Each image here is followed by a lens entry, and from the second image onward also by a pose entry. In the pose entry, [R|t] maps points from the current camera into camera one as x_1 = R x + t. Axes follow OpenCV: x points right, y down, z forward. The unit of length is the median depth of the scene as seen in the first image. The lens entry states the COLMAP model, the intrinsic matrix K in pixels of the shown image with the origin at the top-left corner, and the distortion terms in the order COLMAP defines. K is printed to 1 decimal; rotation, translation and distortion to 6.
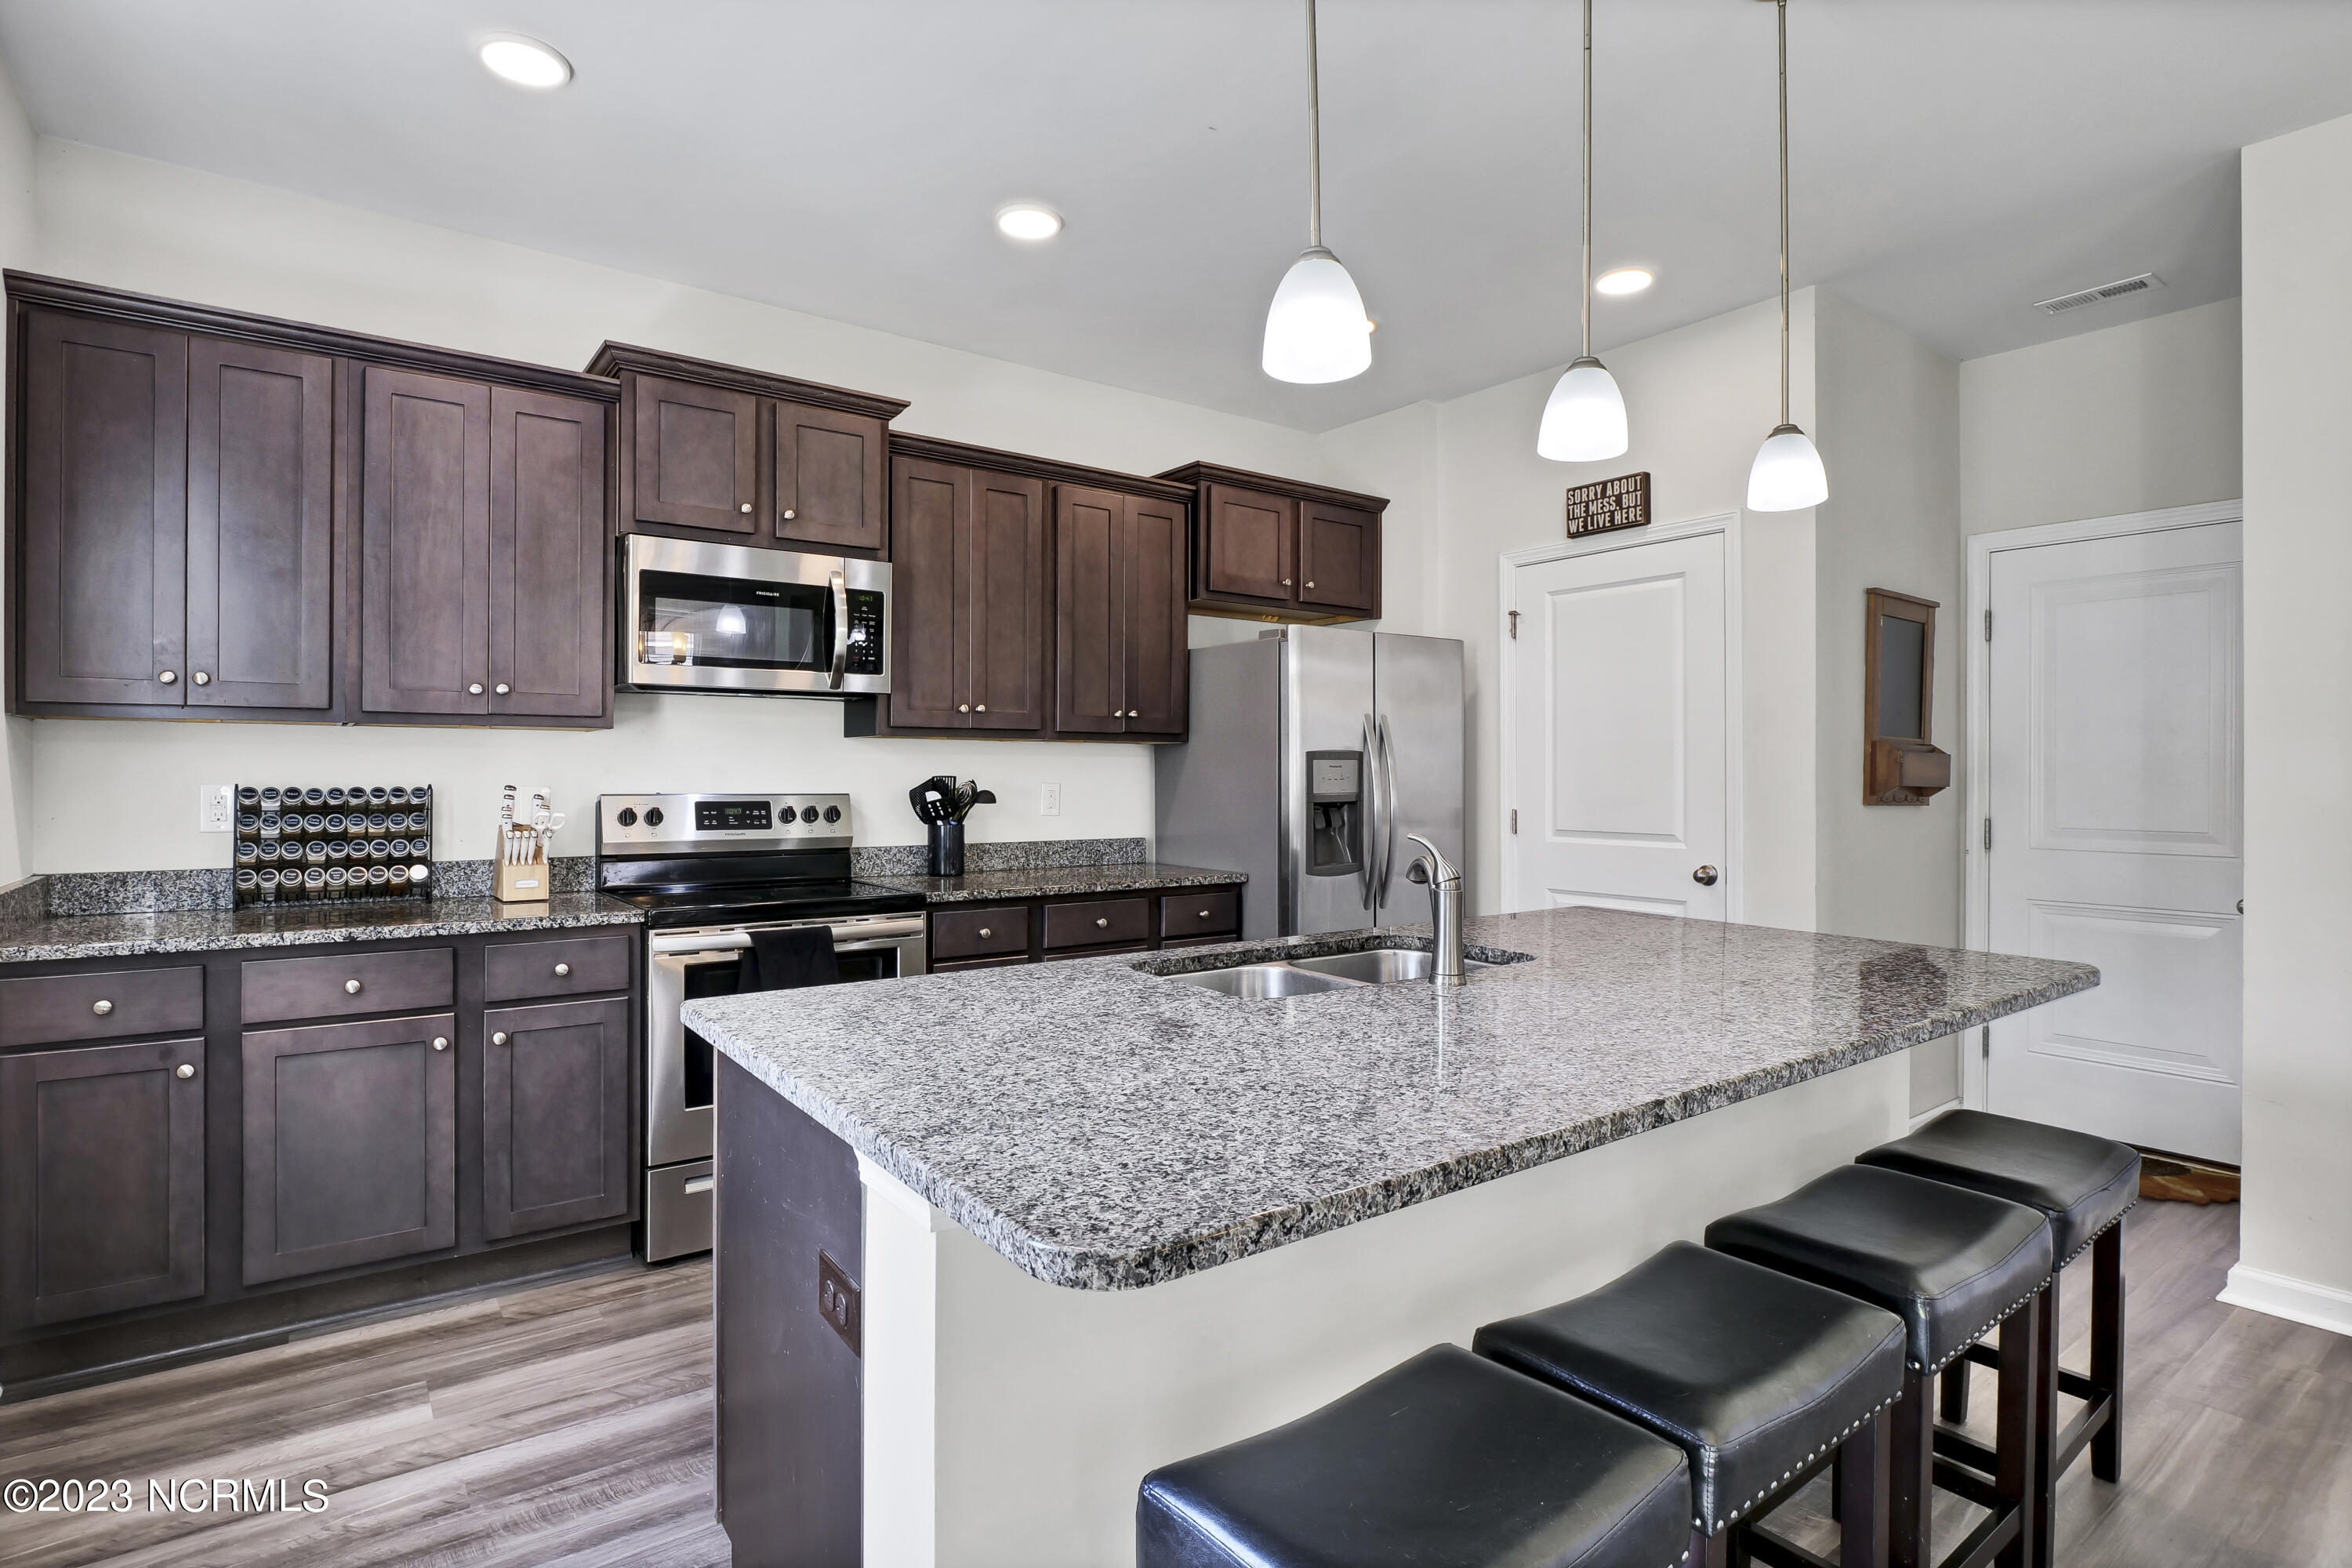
lens RADIAL K [[1162.7, 0, 1176.0], [0, 1162.7, 784.0], [0, 0, 1]] dist [-0.002252, -0.000354]
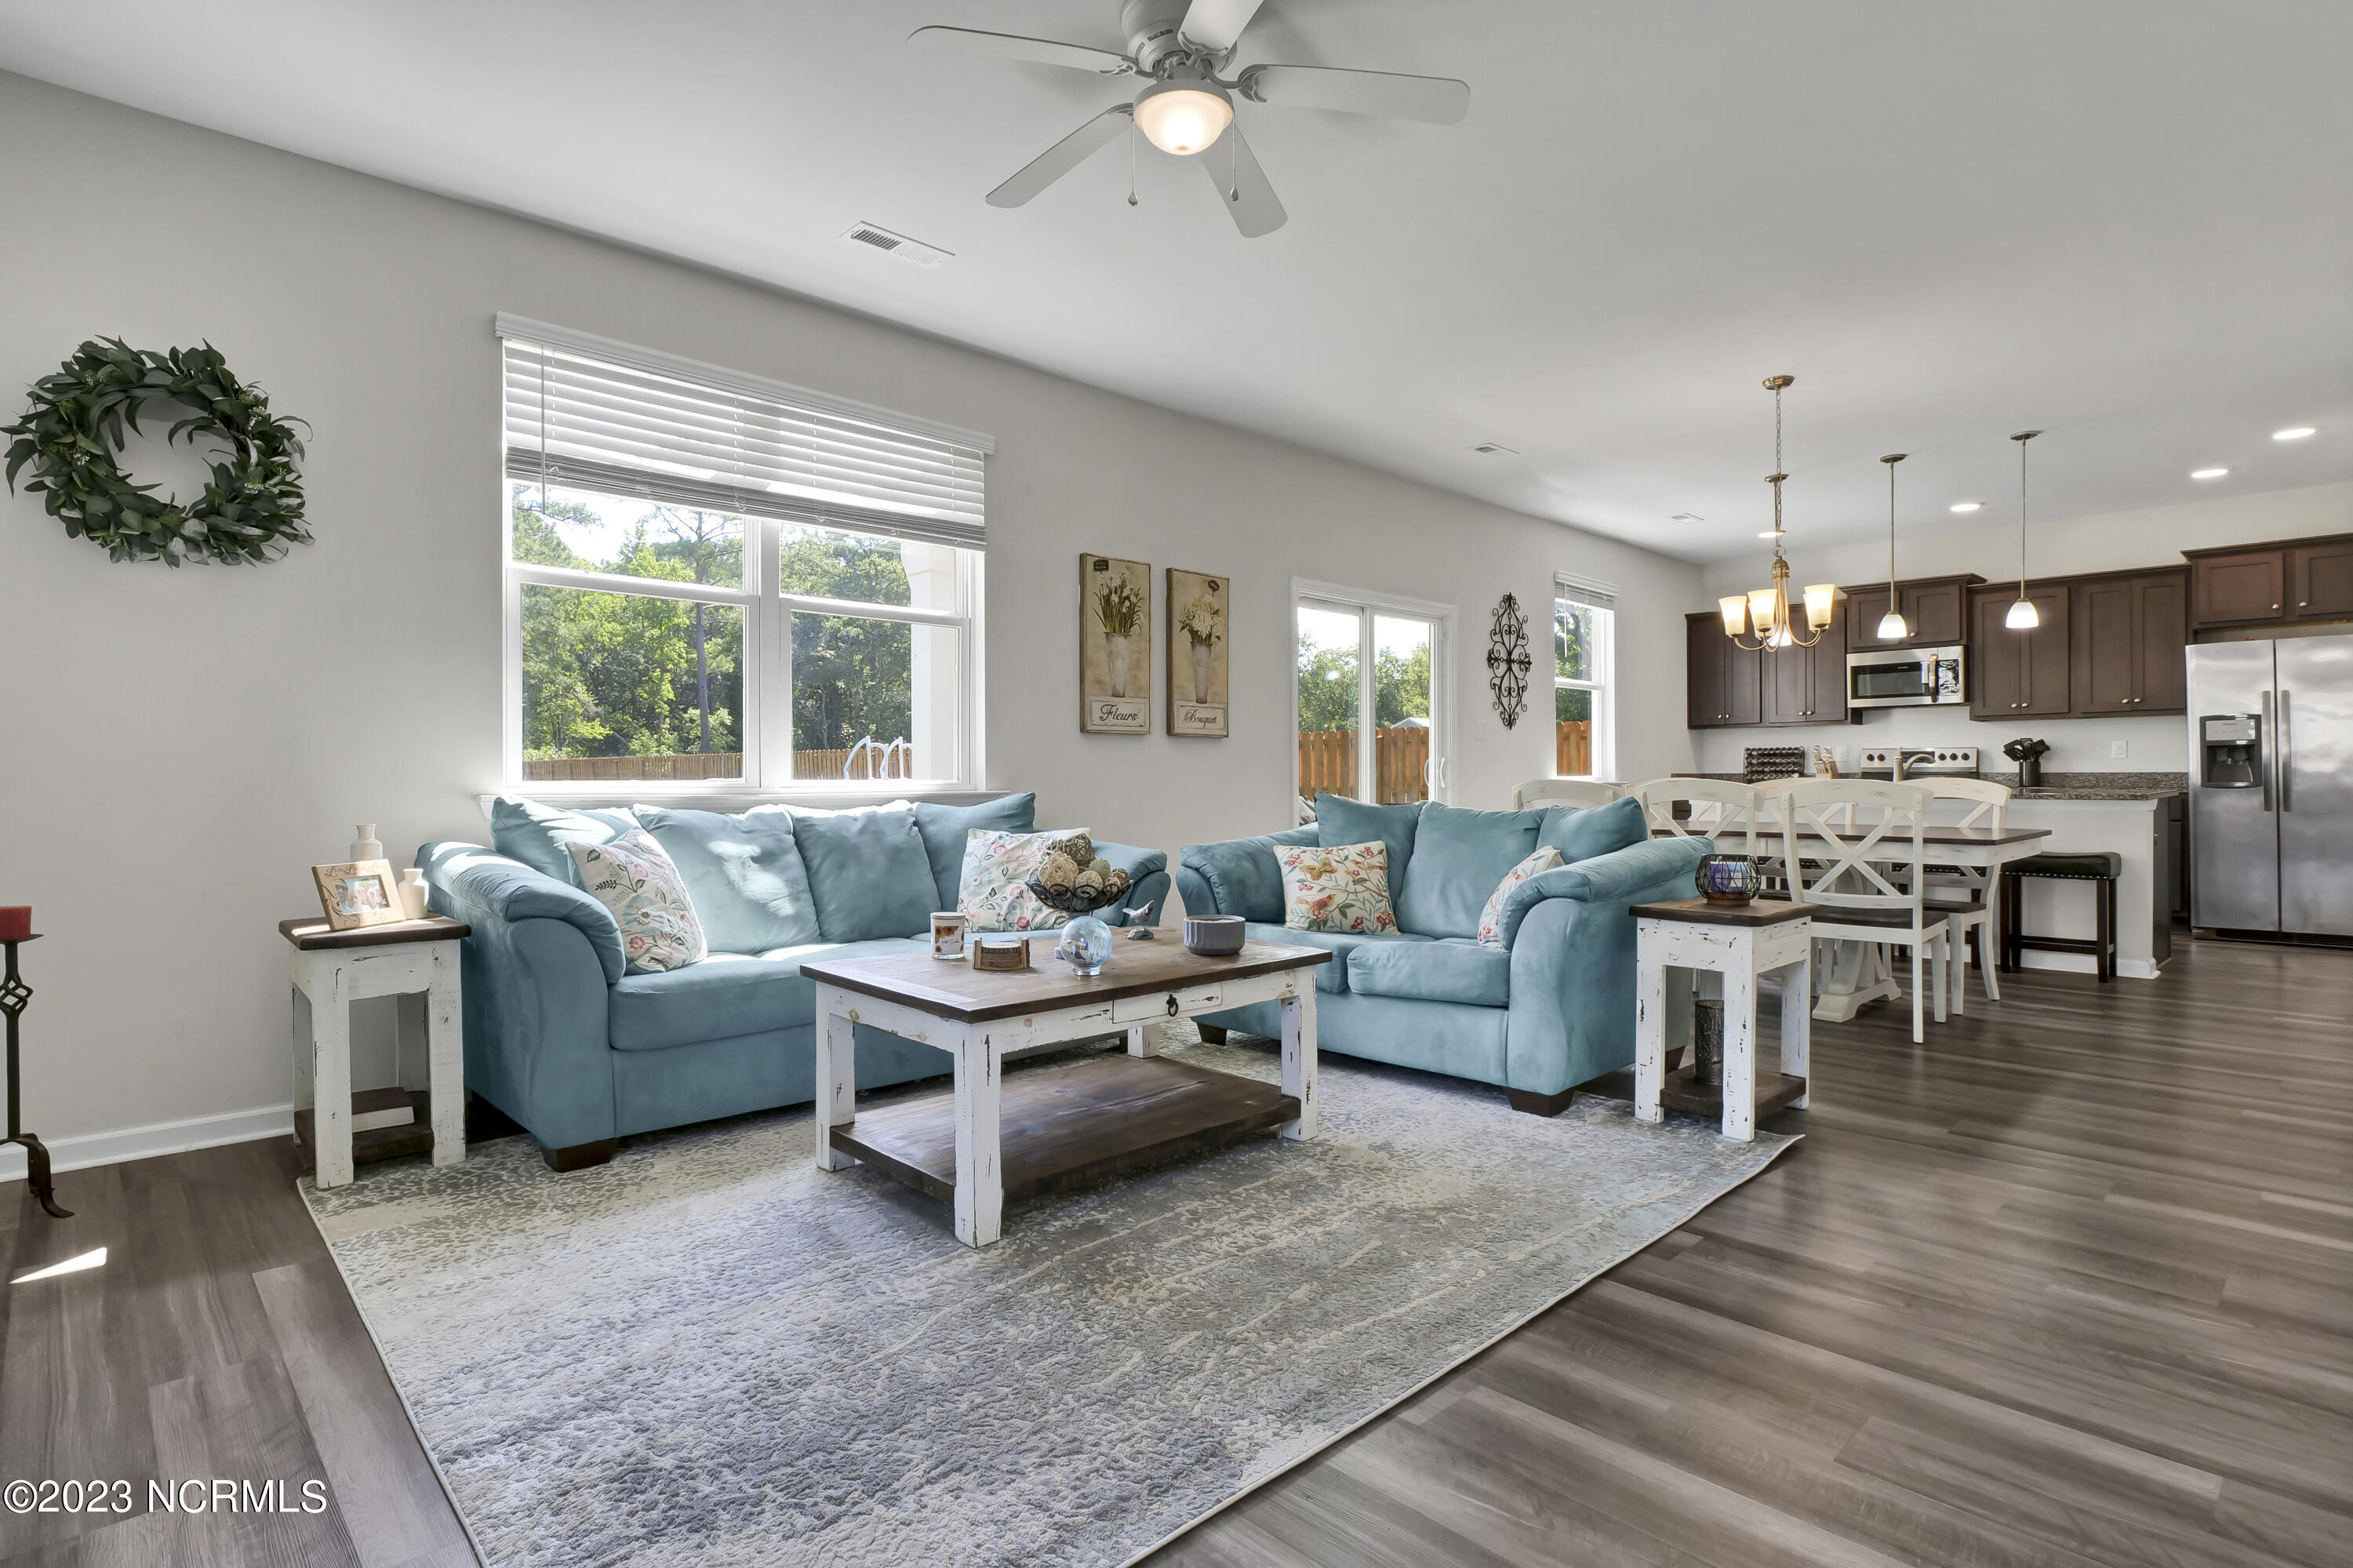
lens RADIAL K [[1163.2, 0, 1176.5], [0, 1163.2, 784.0], [0, 0, 1]] dist [-0.002252, -0.000354]
pose [[0.120475, 0.001419, -0.992715, 1.659599], [-0.004298, 0.999990, 0.000908, 0.079153], [0.992707, 0.004157, 0.120480, -0.736090]]
